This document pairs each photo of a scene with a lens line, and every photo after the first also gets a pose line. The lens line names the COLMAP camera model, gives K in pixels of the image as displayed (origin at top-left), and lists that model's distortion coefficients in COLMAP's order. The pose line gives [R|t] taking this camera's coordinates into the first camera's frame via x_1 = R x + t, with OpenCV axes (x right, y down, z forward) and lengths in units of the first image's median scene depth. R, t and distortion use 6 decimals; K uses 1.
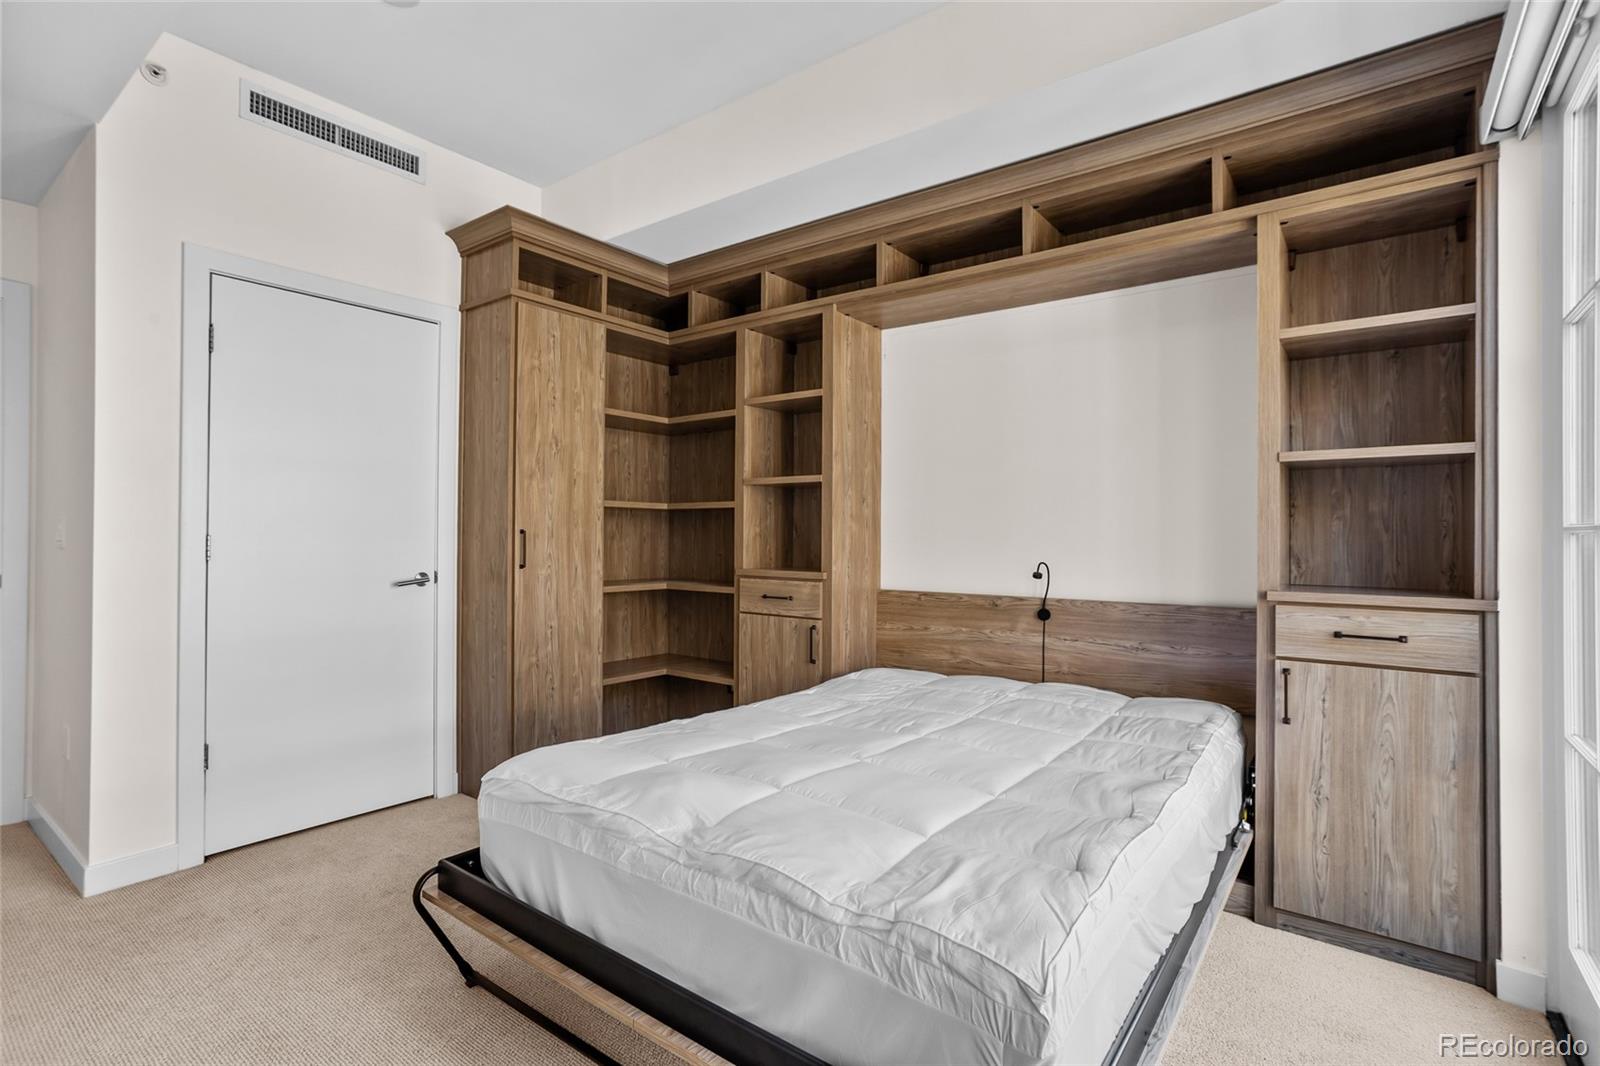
lens RADIAL K [[765.7, 0, 791.5], [0, 765.7, 532.5], [0, 0, 1]] dist [-0.045539, 0.028499]
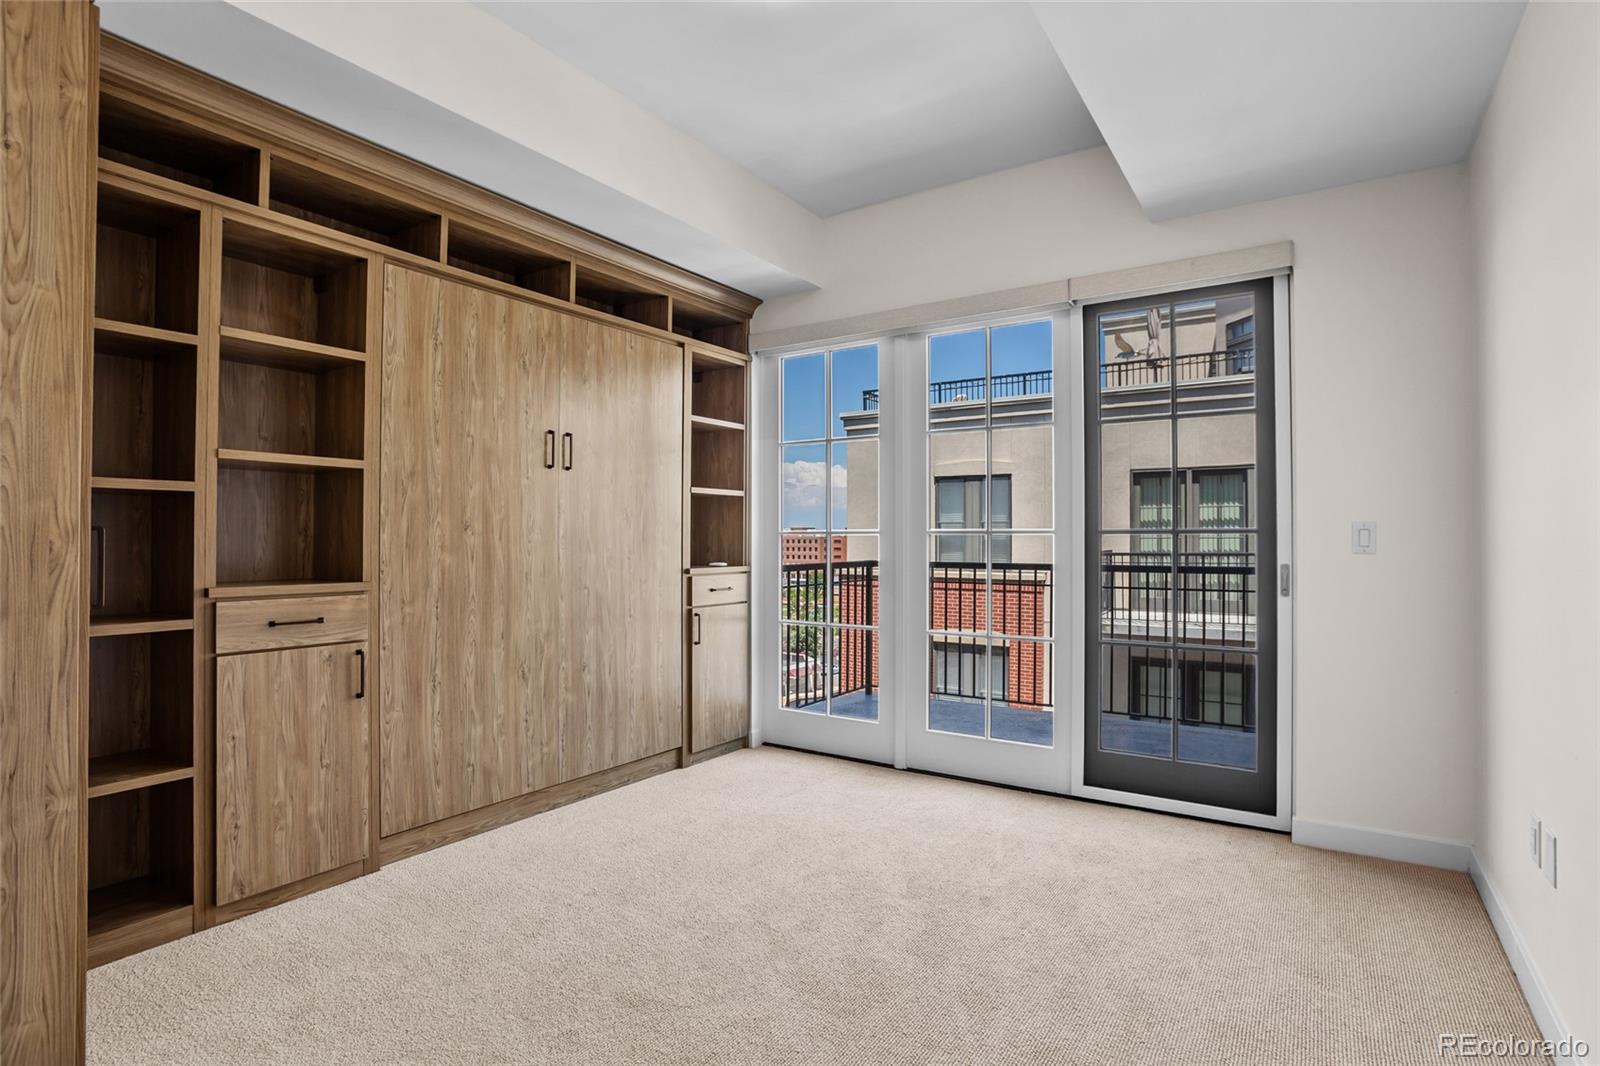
lens RADIAL K [[776.3, 0, 808.0], [0, 776.3, 529.9], [0, 0, 1]] dist [-0.072974, 0.024706]
pose [[-0.060577, 0.005863, 0.998146, -0.791182], [-0.003838, 0.999974, -0.006107, 0.000712], [-0.998156, -0.004201, -0.060553, 0.594931]]
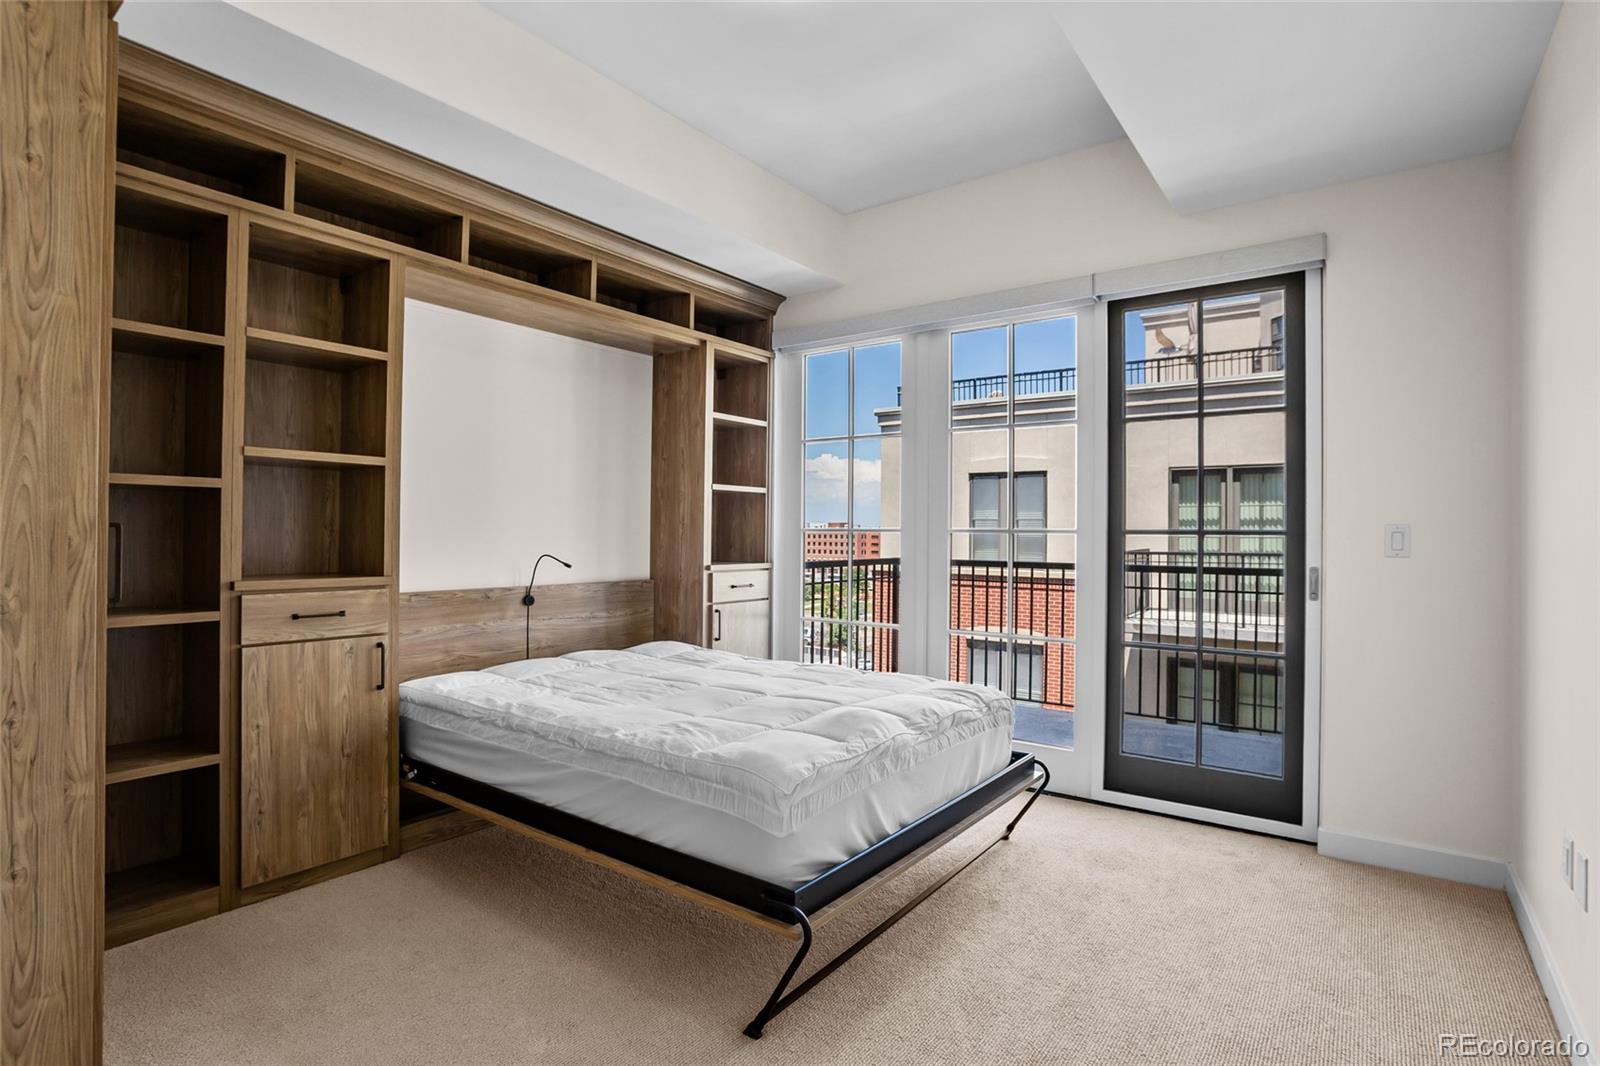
lens RADIAL K [[776.3, 0, 808.0], [0, 776.3, 529.9], [0, 0, 1]] dist [-0.072974, 0.024706]
pose [[-0.014185, -0.000100, 0.999899, -0.790671], [-0.011530, 0.999934, -0.000064, -0.002911], [-0.999833, -0.011529, -0.014185, 0.569540]]
